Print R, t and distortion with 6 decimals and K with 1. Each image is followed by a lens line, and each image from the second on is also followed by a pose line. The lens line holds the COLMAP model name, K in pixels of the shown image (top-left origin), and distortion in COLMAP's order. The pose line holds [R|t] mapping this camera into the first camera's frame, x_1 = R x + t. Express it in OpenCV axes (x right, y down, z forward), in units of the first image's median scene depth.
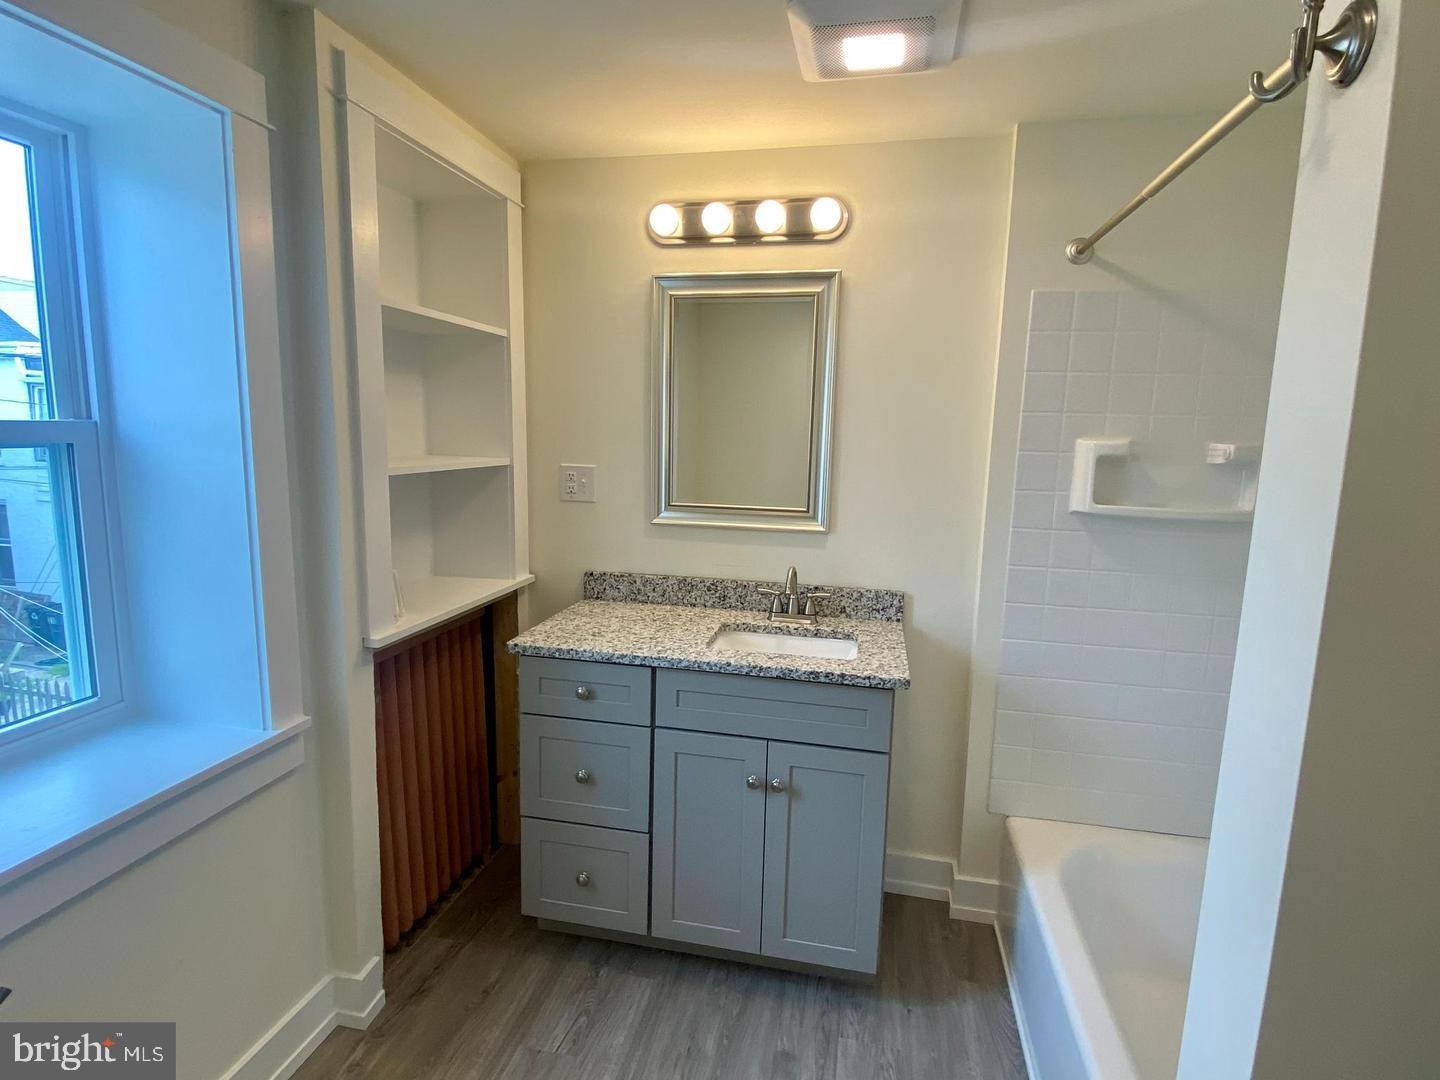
lens RADIAL K [[732.7, 0, 717.4], [0, 732.7, 537.4], [0, 0, 1]] dist [0.003530, -0.009973]
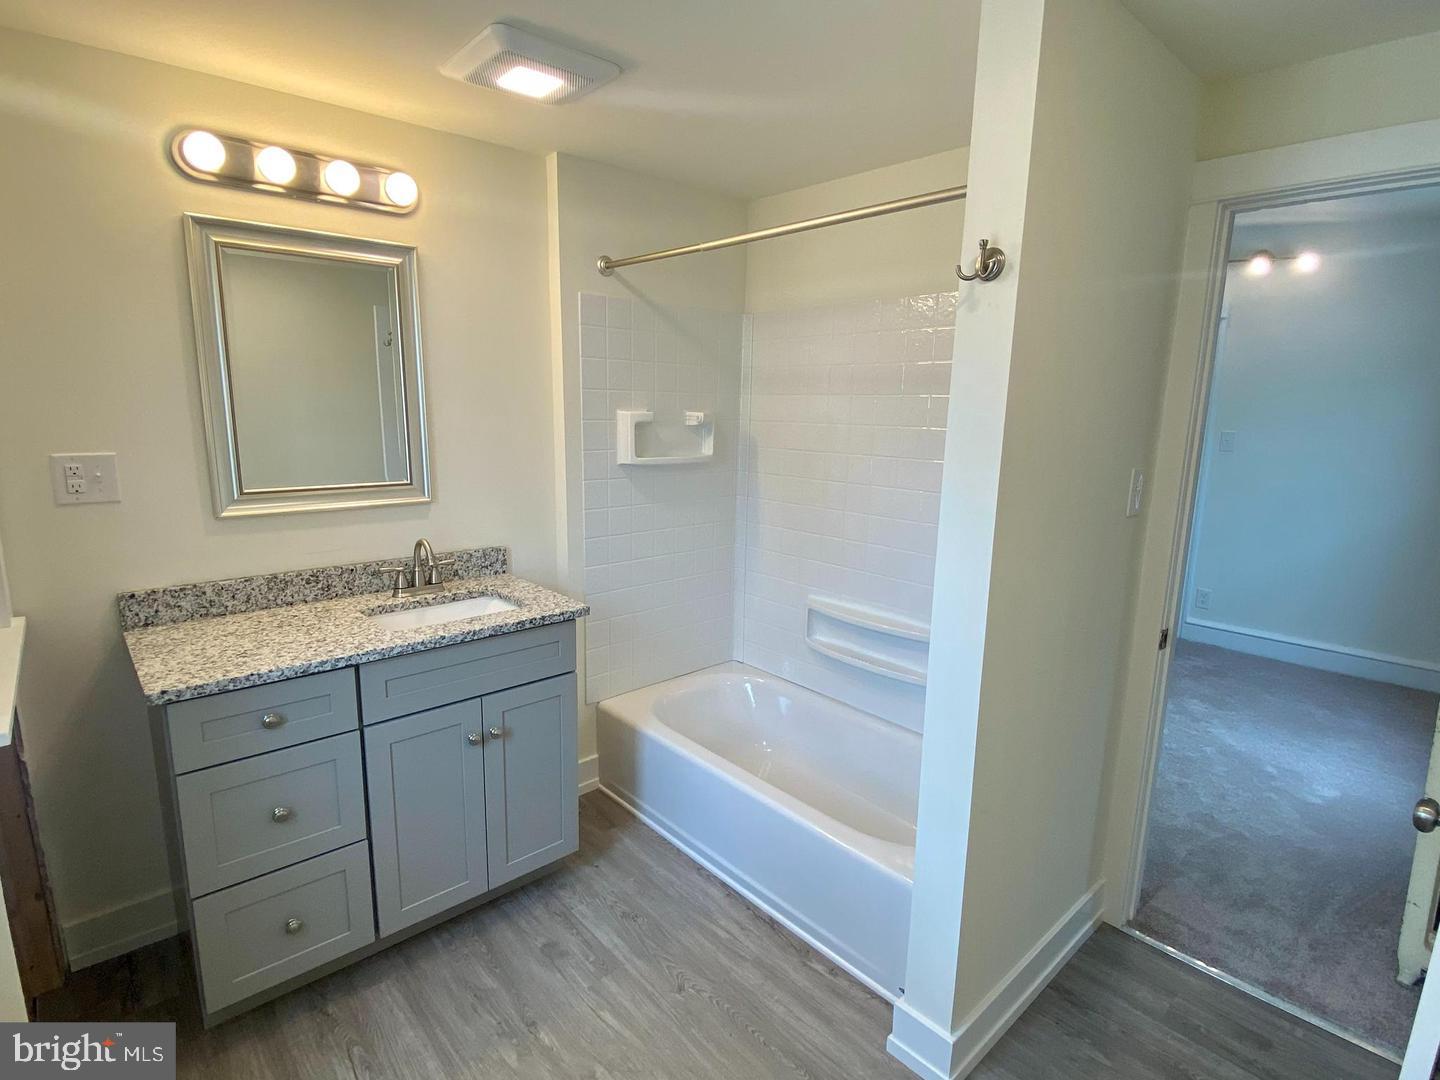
lens RADIAL K [[732.7, 0, 716.3], [0, 732.7, 538.1], [0, 0, 1]] dist [0.003530, -0.009973]
pose [[0.584446, -0.159452, 0.795612, -0.511228], [0.108051, 0.987064, 0.118448, -0.042318], [-0.804207, 0.016740, 0.594114, 0.064002]]
